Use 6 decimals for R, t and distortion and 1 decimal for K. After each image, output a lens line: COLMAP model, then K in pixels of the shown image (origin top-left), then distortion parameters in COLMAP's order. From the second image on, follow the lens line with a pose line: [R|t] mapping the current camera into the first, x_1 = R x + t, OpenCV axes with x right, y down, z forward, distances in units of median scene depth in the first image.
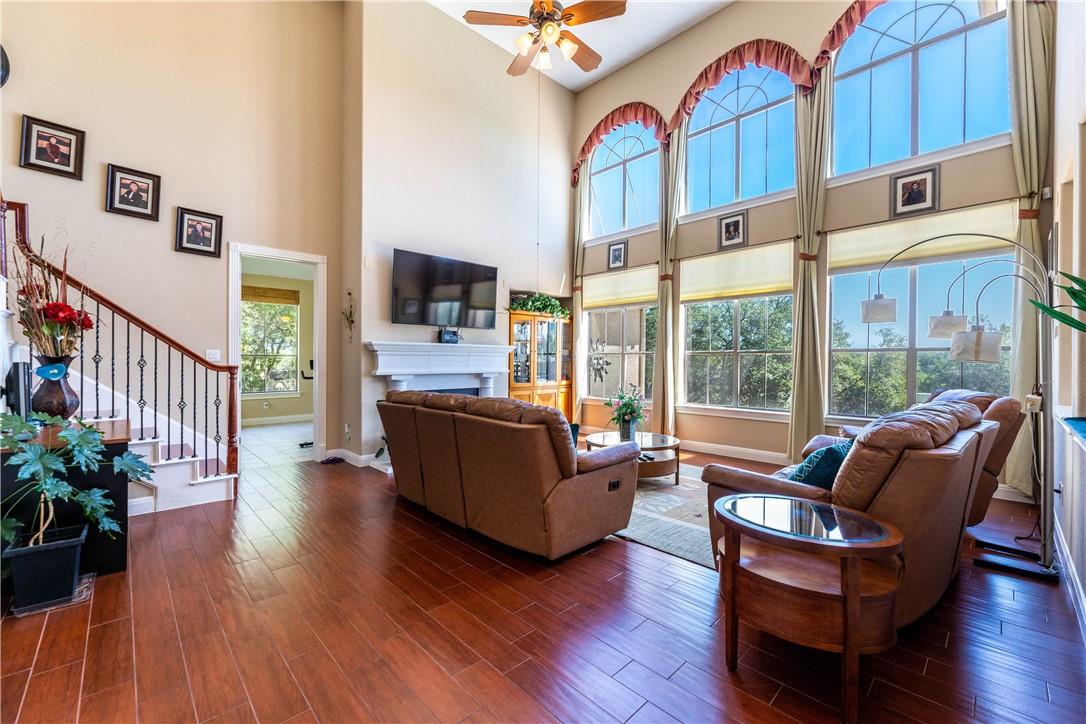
lens RADIAL K [[440.4, 0, 540.1], [0, 440.4, 360.9], [0, 0, 1]] dist [-0.001422, -0.000290]
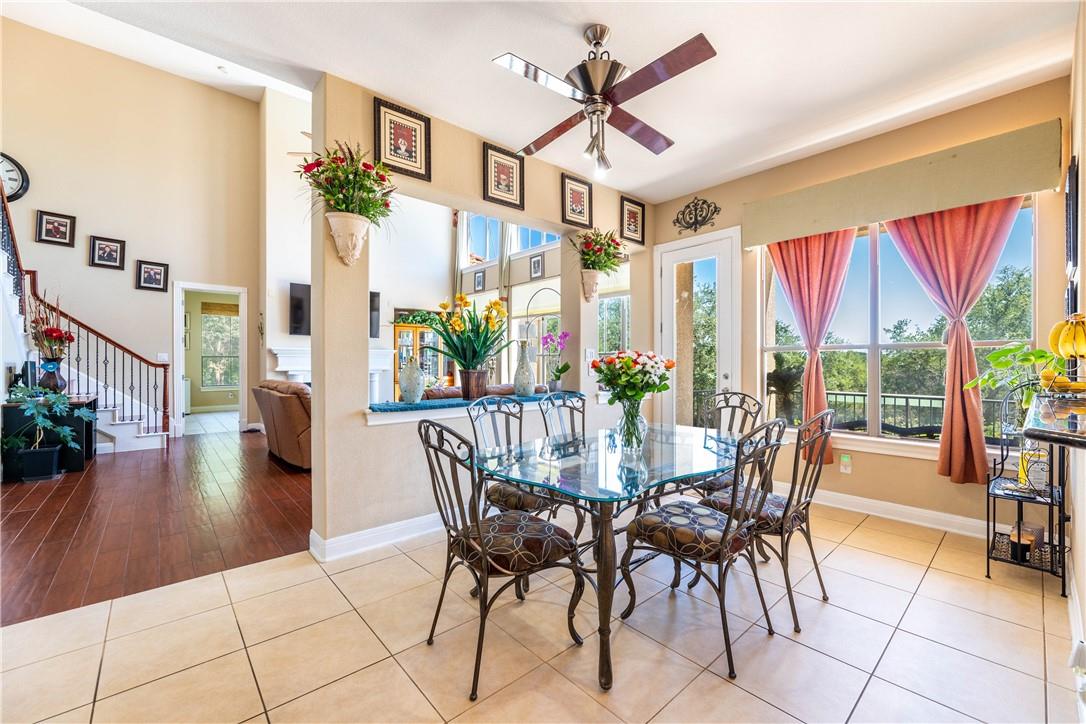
lens RADIAL K [[440.4, 0, 544.1], [0, 440.4, 364.2], [0, 0, 1]] dist [-0.001422, -0.000290]
pose [[0.999245, 0.001523, -0.038818, 0.740980], [-0.001334, 0.999987, 0.004915, 0.003002], [0.038825, -0.004859, 0.999234, -0.541289]]
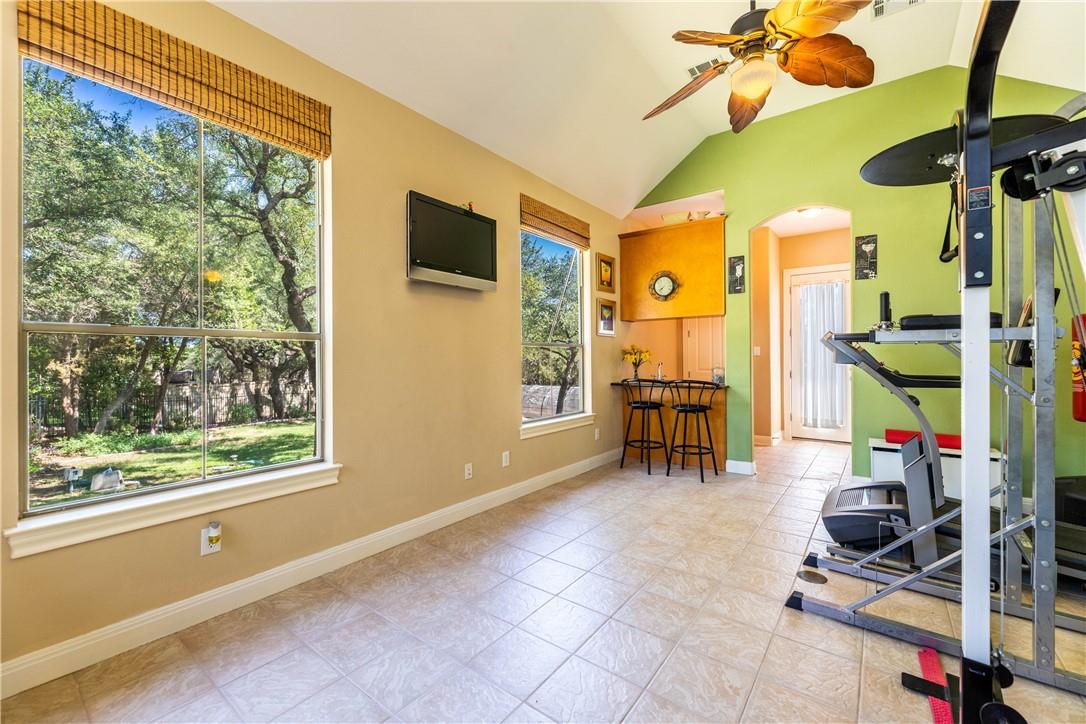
lens RADIAL K [[440.4, 0, 545.1], [0, 440.4, 358.7], [0, 0, 1]] dist [-0.001422, -0.000290]
pose [[0.986478, -0.005713, 0.163794, -1.045625], [0.004702, 0.999967, 0.006562, 0.002467], [-0.163826, -0.005703, 0.986473, 1.592848]]
